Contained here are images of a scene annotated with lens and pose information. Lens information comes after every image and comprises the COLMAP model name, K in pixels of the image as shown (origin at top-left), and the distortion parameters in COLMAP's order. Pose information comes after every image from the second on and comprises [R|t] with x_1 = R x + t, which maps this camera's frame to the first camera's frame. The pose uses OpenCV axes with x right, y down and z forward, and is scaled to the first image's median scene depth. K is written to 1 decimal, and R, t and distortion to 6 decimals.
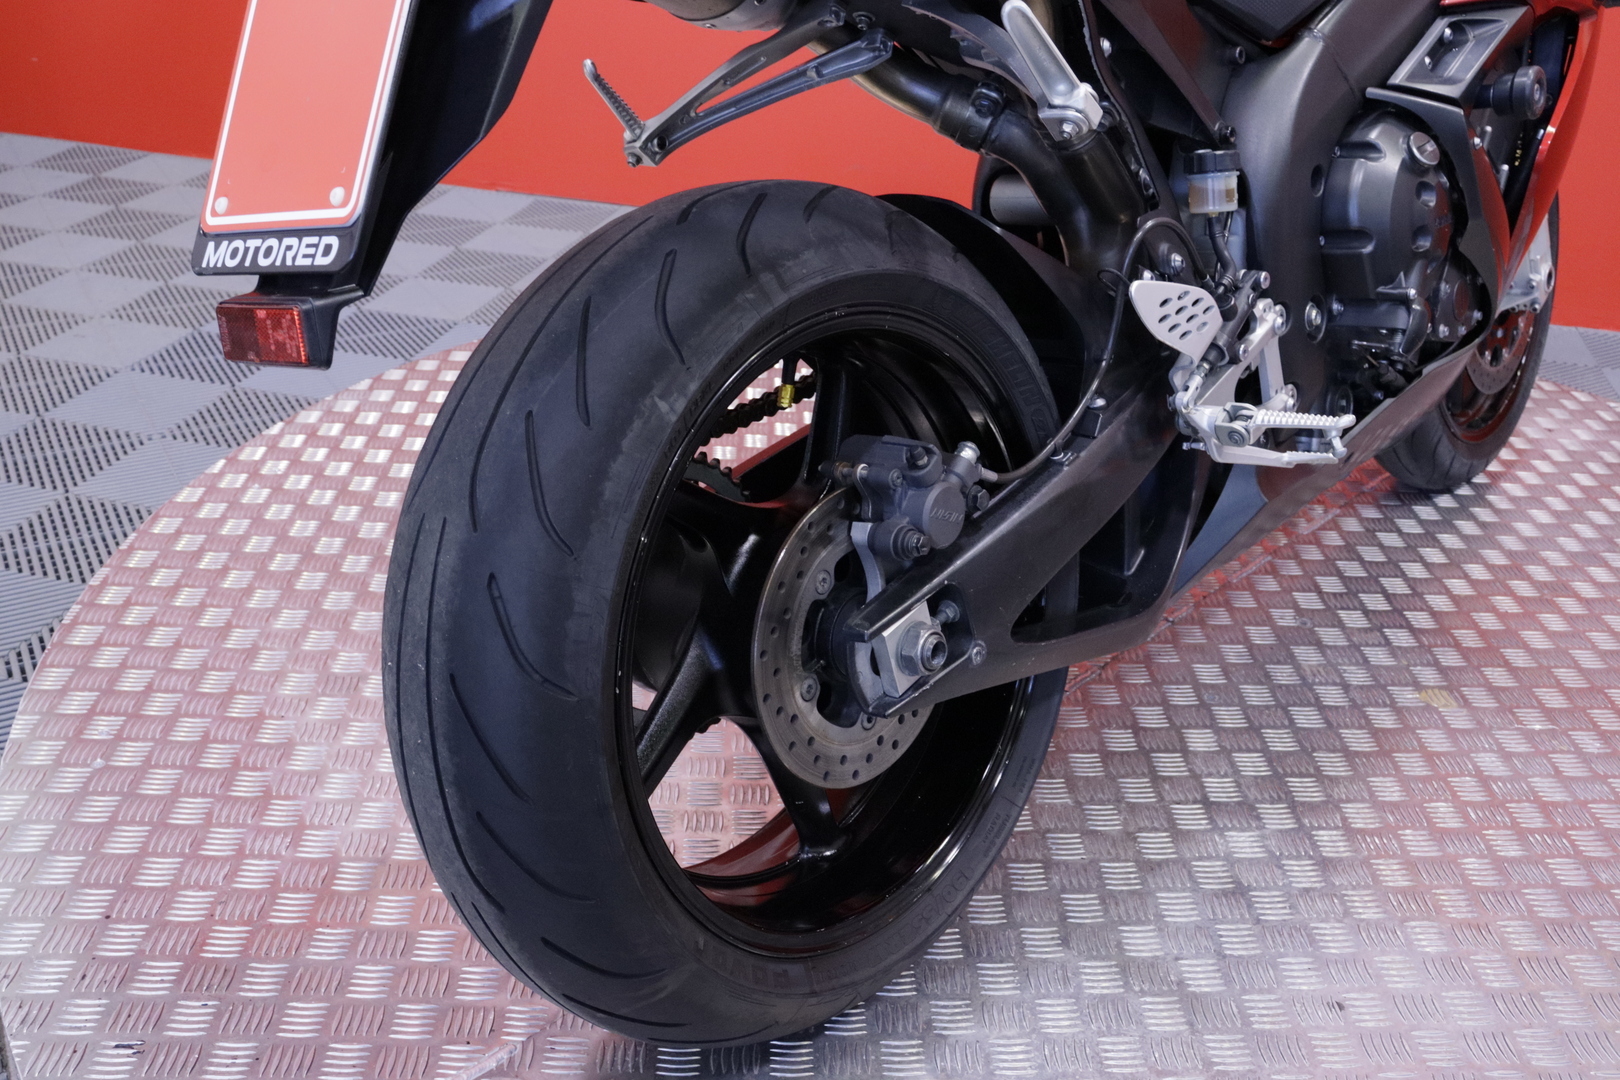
lens RADIAL K [[1574.9, 0, 810.0], [0, 1574.9, 540.0], [0, 0, 1]] dist [-0.142404, 0.204850]
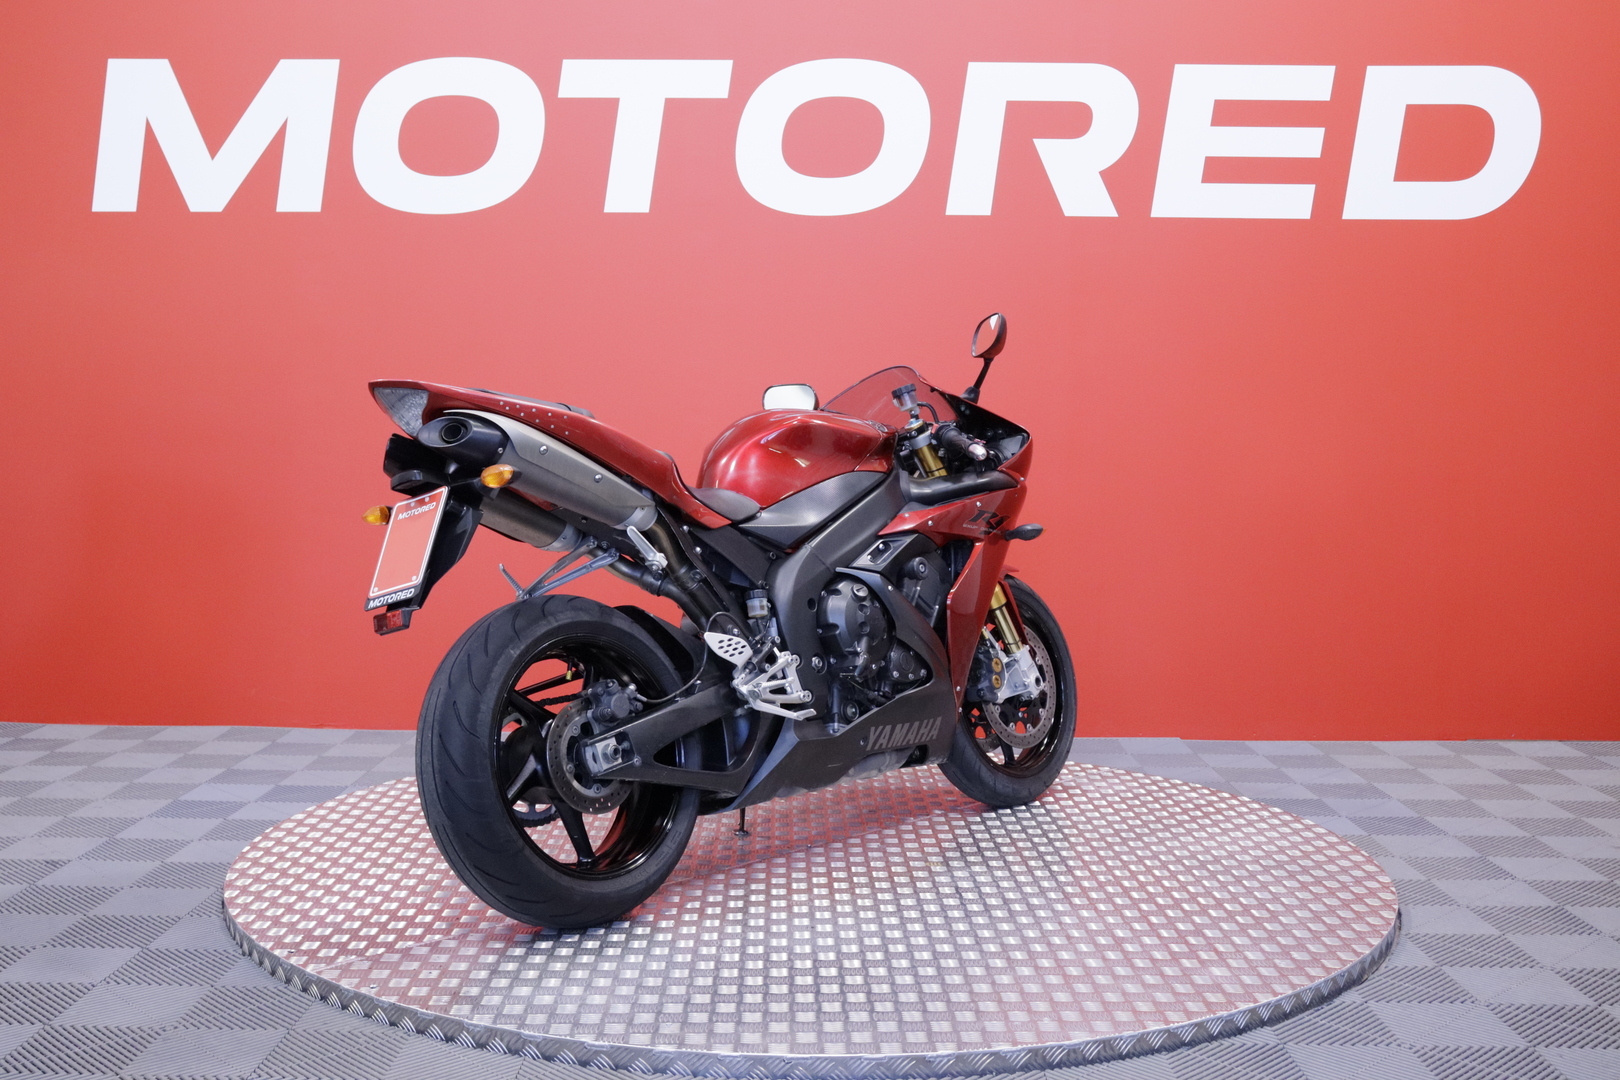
lens RADIAL K [[1541.7, 0, 810.0], [0, 1541.7, 540.0], [0, 0, 1]] dist [0.001640, 0.001869]
pose [[0.998981, -0.041016, 0.018855, 0.370002], [0.045098, 0.925279, -0.376596, 0.732696], [-0.001999, 0.377062, 0.926186, -1.585235]]
